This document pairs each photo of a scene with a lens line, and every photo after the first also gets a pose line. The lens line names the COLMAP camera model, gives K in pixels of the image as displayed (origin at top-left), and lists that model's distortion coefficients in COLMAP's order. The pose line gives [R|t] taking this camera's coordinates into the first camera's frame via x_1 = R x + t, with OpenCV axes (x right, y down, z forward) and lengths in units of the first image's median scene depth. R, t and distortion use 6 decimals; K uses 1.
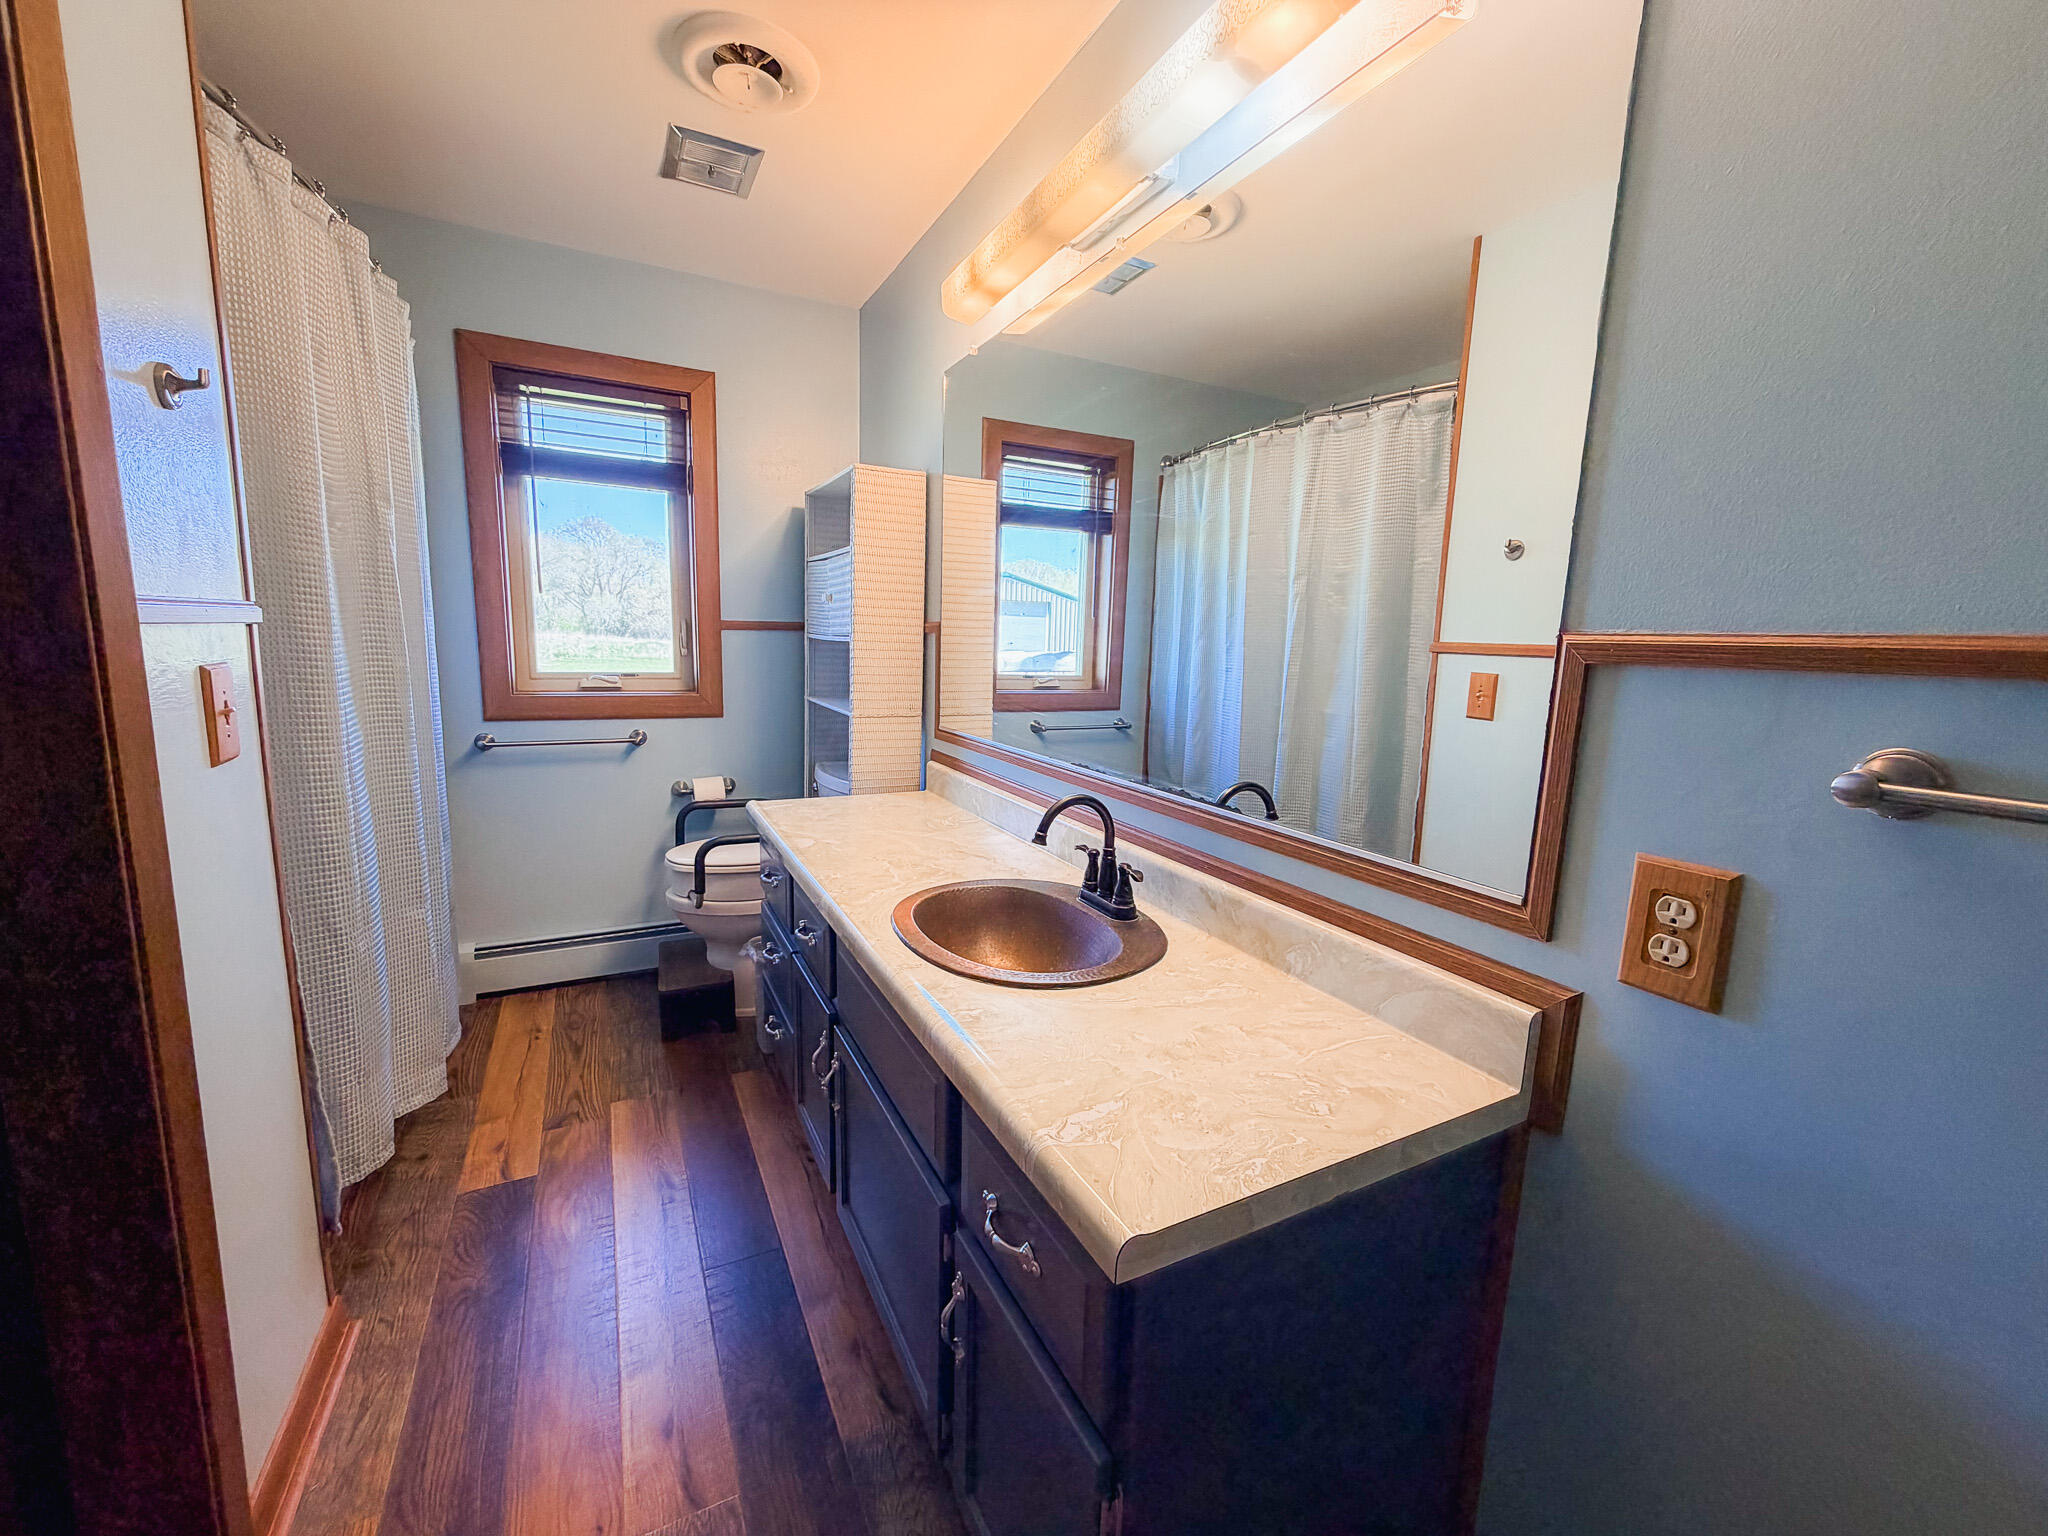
lens RADIAL K [[815.6, 0, 1005.8], [0, 815.6, 761.5], [0, 0, 1]] dist [0.000492, 0.000240]
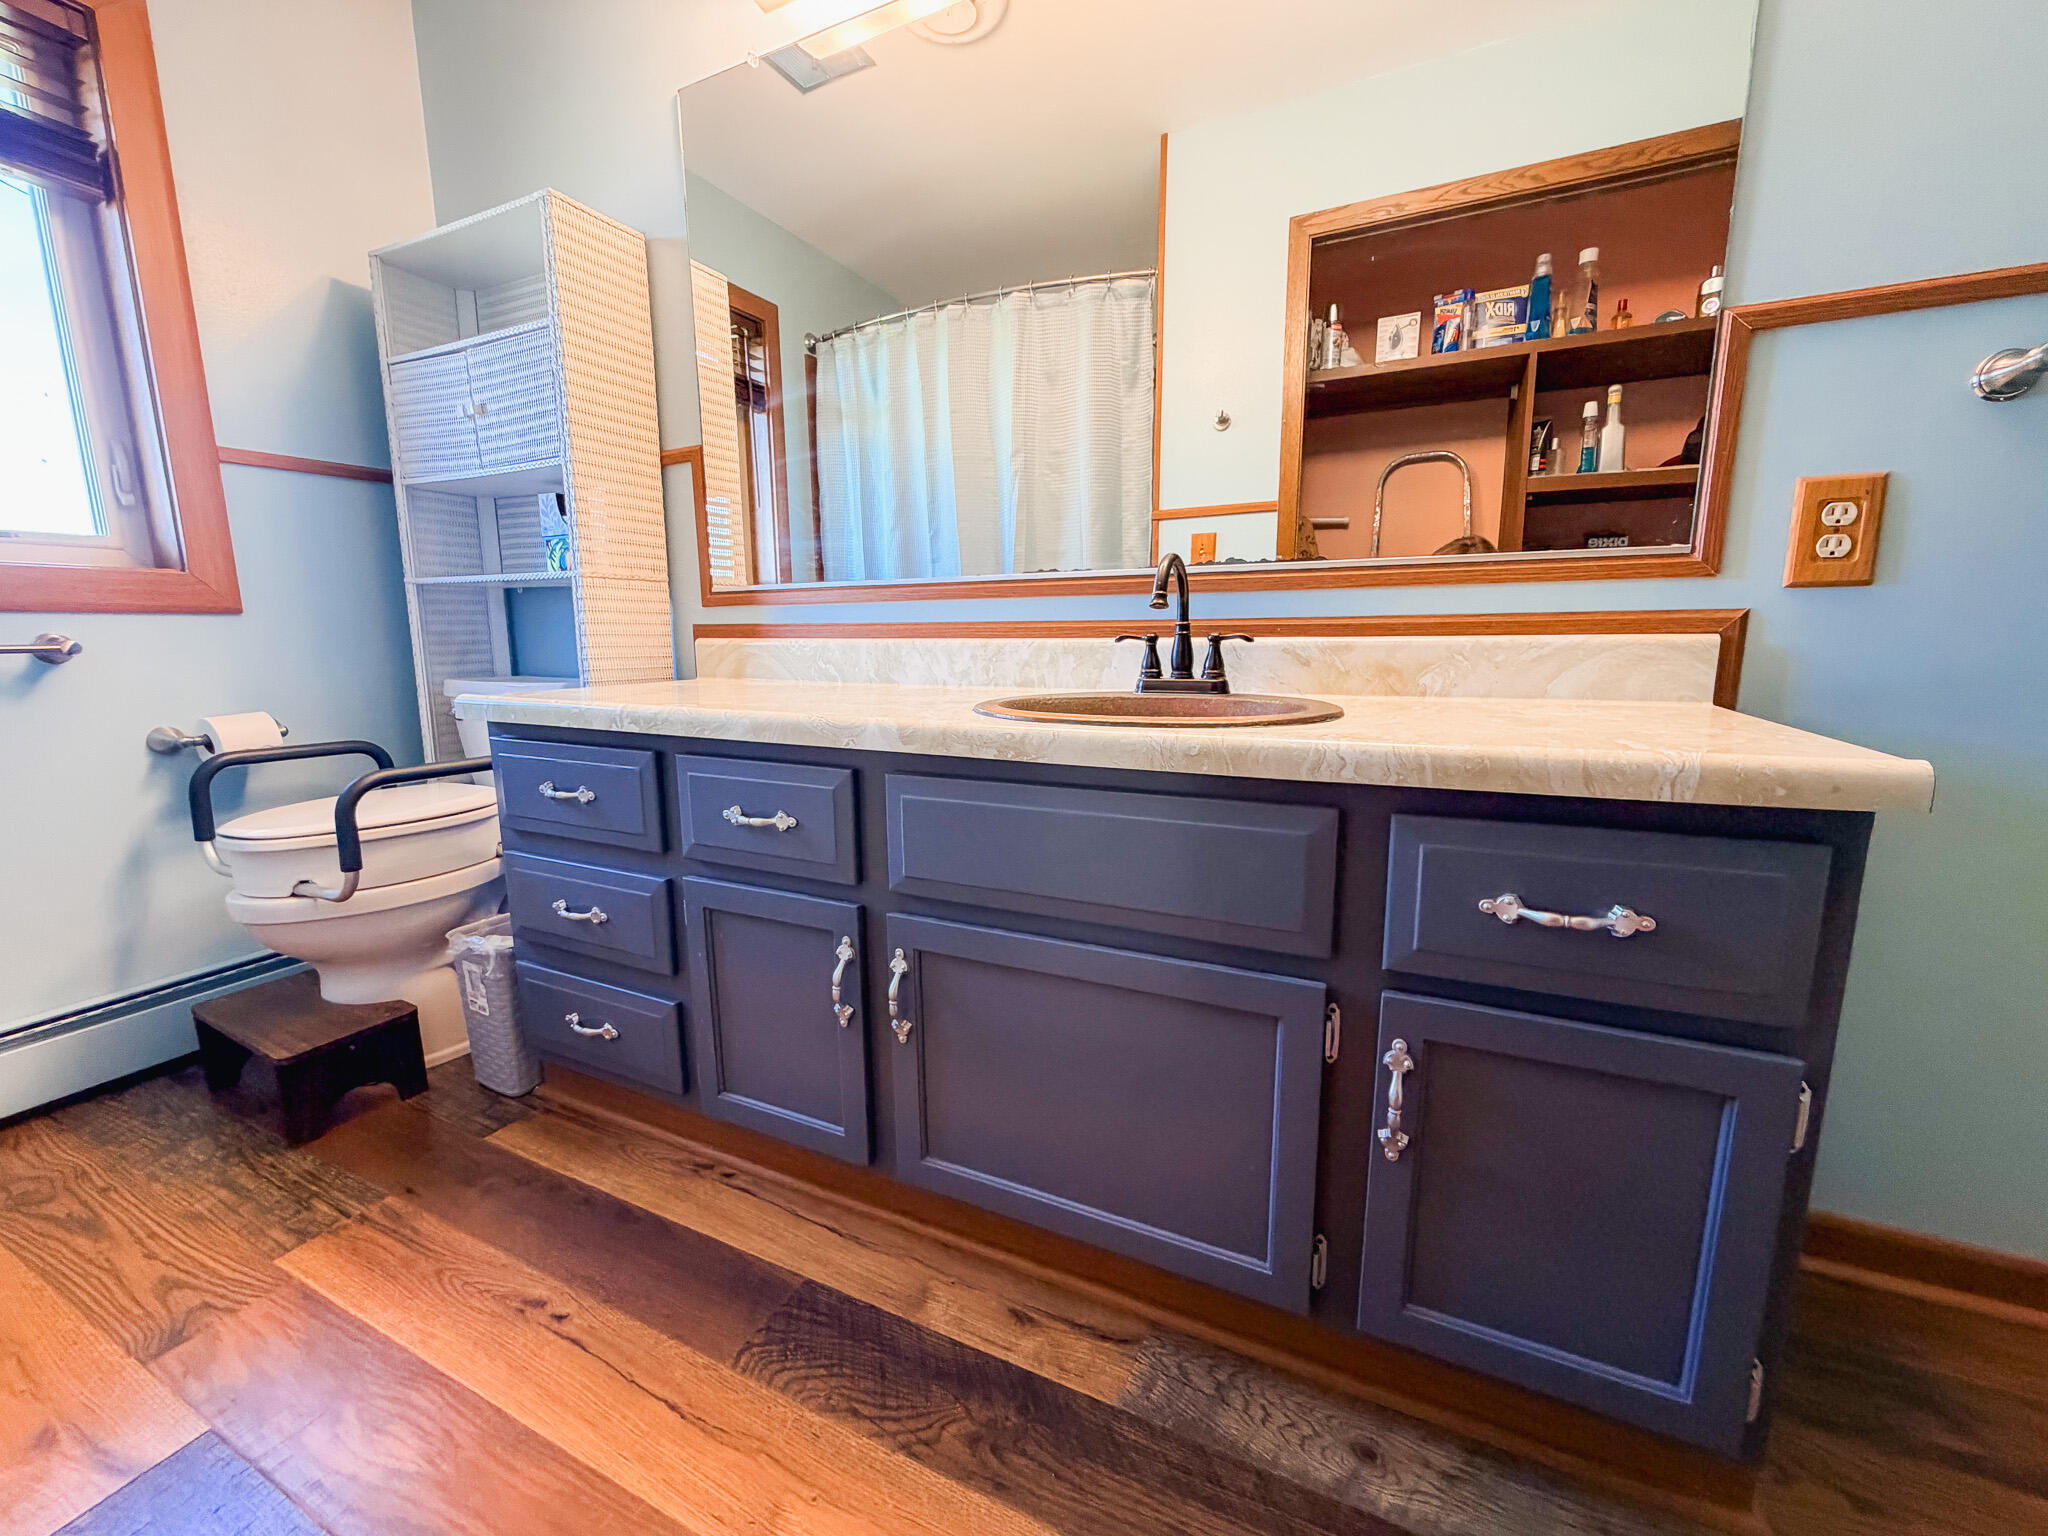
lens RADIAL K [[815.6, 0, 1022.9], [0, 815.6, 764.8], [0, 0, 1]] dist [0.000492, 0.000240]
pose [[0.793327, -0.133411, 0.593999, -0.314469], [0.121886, 0.990745, 0.059732, 0.104627], [-0.596470, 0.025013, 0.802245, 0.225964]]
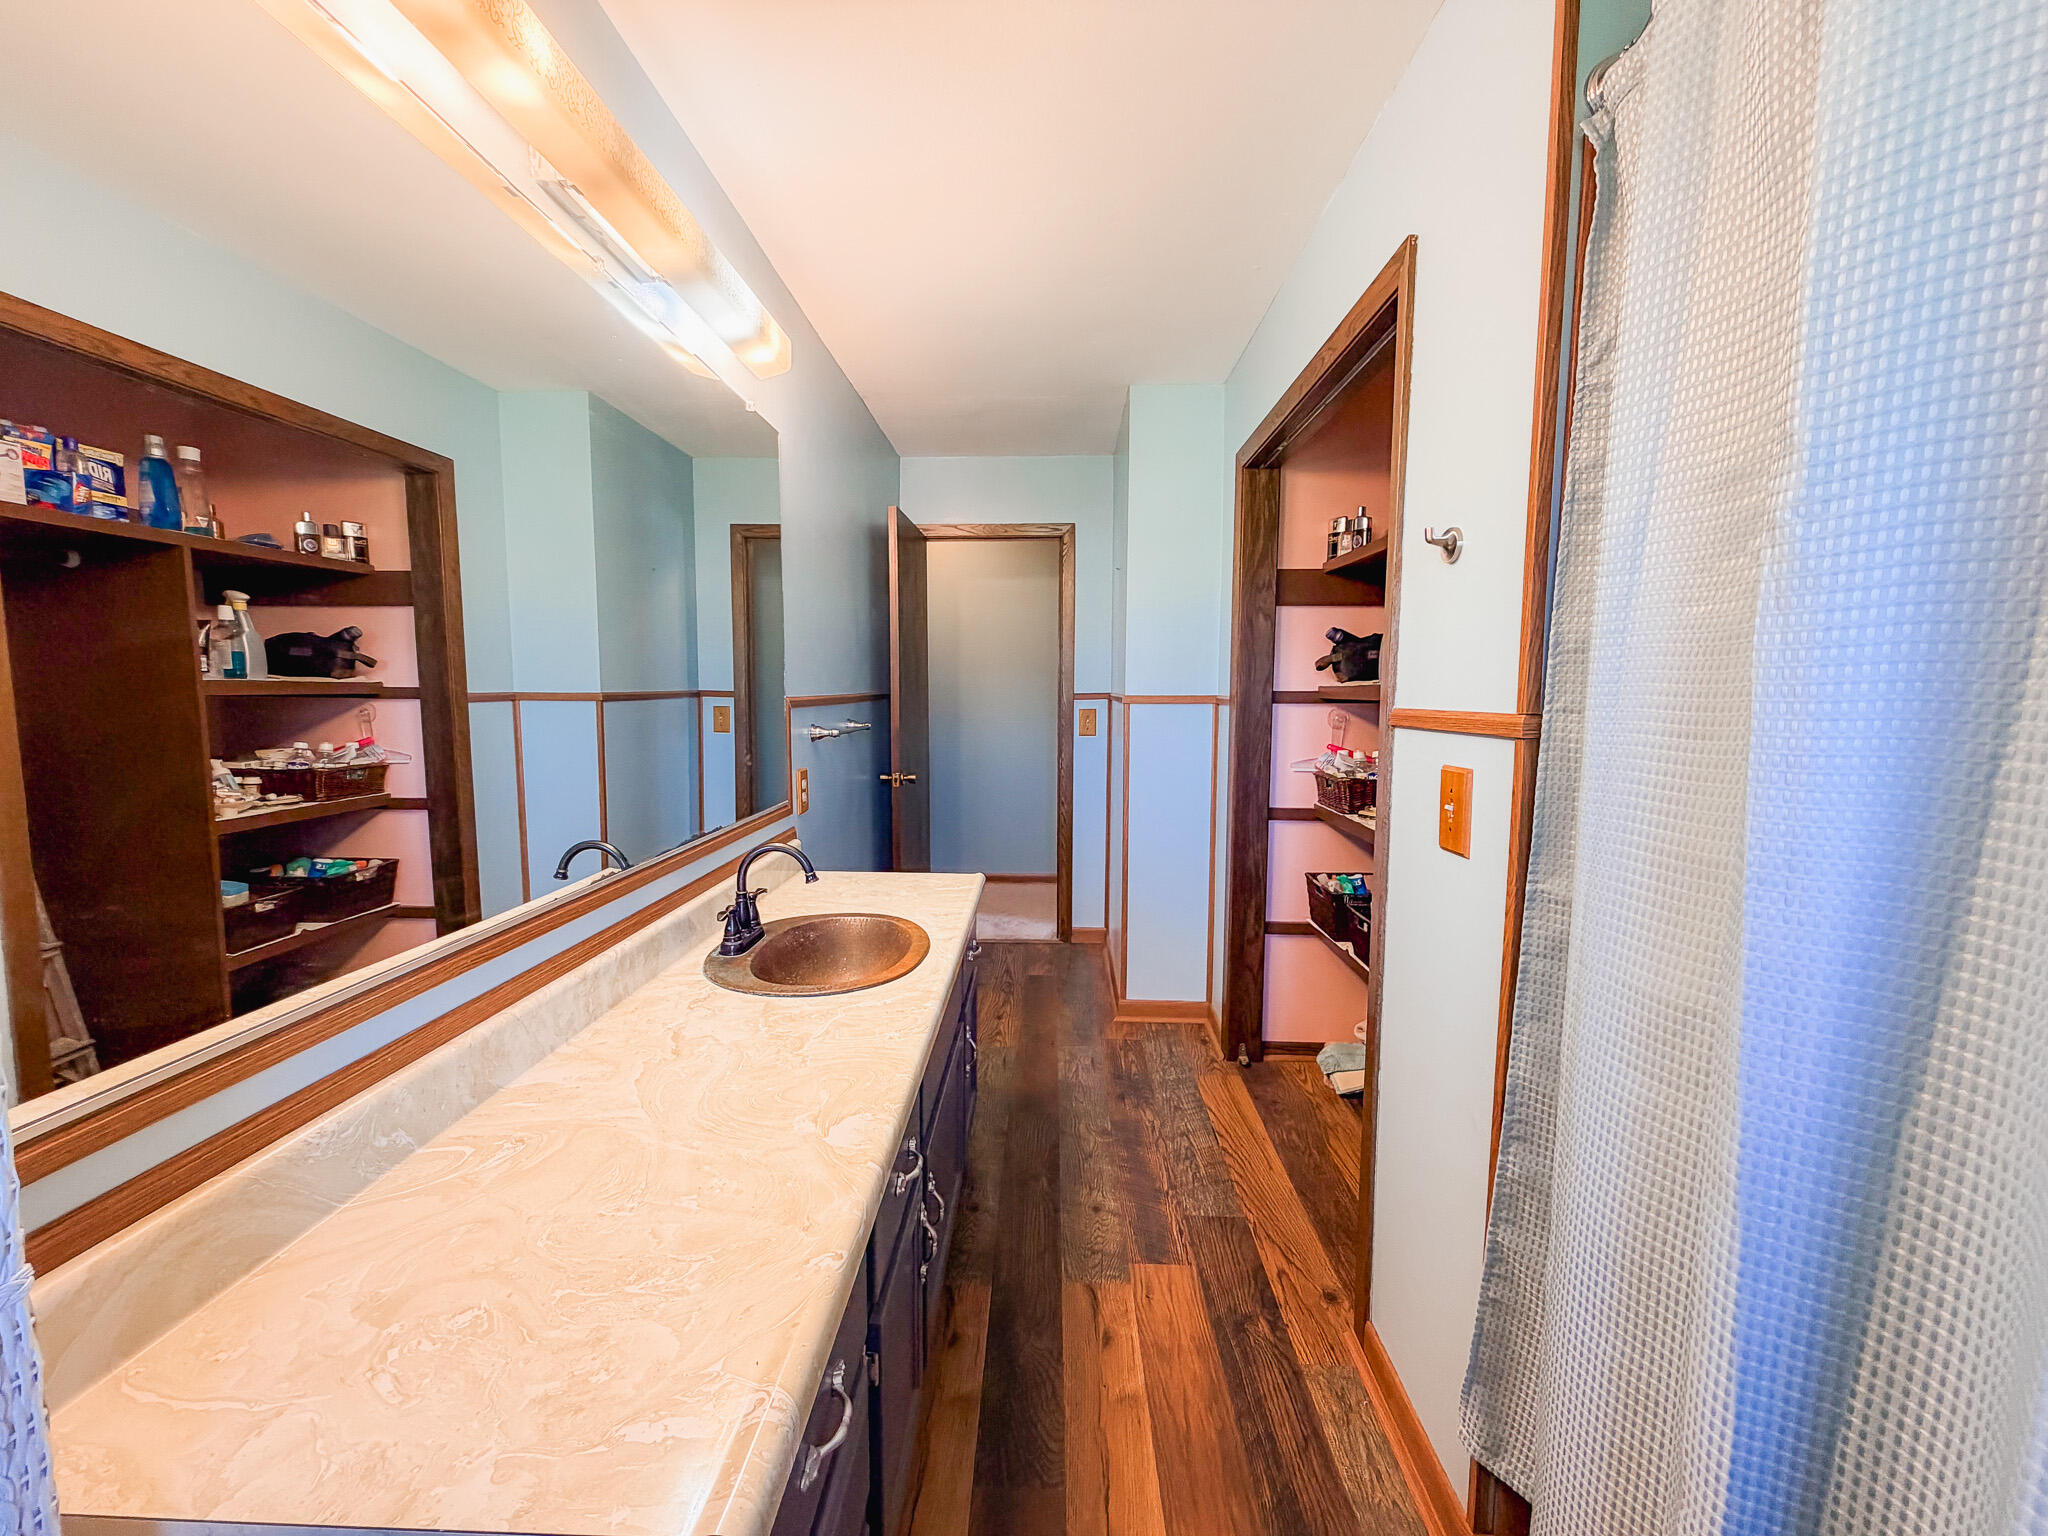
lens RADIAL K [[815.6, 0, 1026.7], [0, 815.6, 772.0], [0, 0, 1]] dist [0.000492, 0.000240]
pose [[-0.881721, -0.072531, 0.466163, -0.423047], [0.043209, 0.971543, 0.232890, -0.174622], [-0.469789, 0.225487, -0.853495, 1.003440]]
